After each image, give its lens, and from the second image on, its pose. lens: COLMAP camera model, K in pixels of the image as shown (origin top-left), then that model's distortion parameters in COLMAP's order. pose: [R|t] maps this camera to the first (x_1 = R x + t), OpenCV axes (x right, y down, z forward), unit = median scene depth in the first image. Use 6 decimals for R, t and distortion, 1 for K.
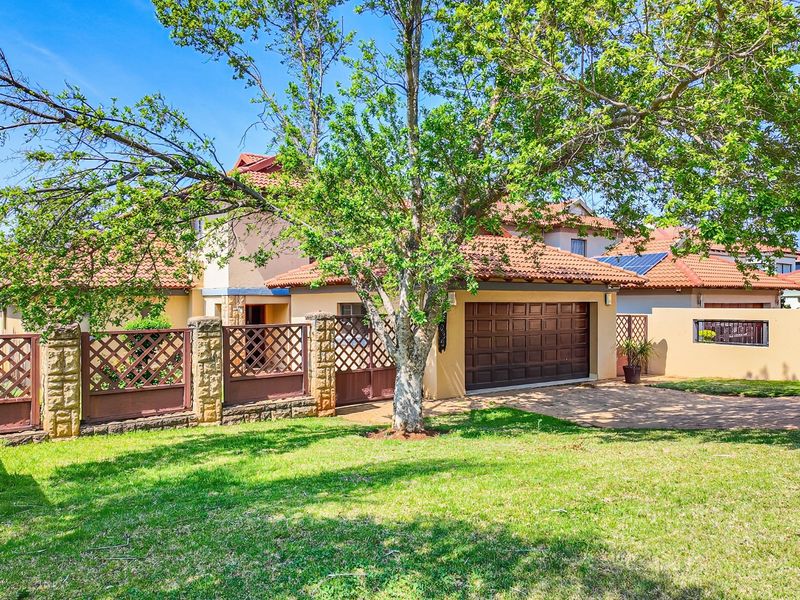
lens RADIAL K [[527.0, 0, 401.3], [0, 527.0, 306.3], [0, 0, 1]] dist [-0.001547, -0.001247]
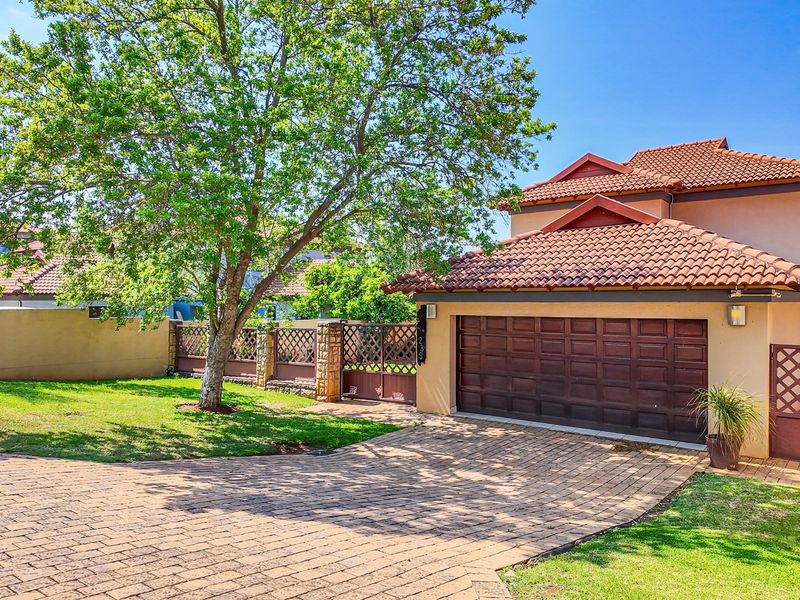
lens RADIAL K [[527.0, 0, 401.3], [0, 527.0, 306.3], [0, 0, 1]] dist [-0.001547, -0.001247]
pose [[0.414016, 0.008432, -0.910231, 0.959487], [-0.013995, 0.999898, 0.002896, -0.025439], [0.910162, 0.011540, 0.414091, 0.552778]]
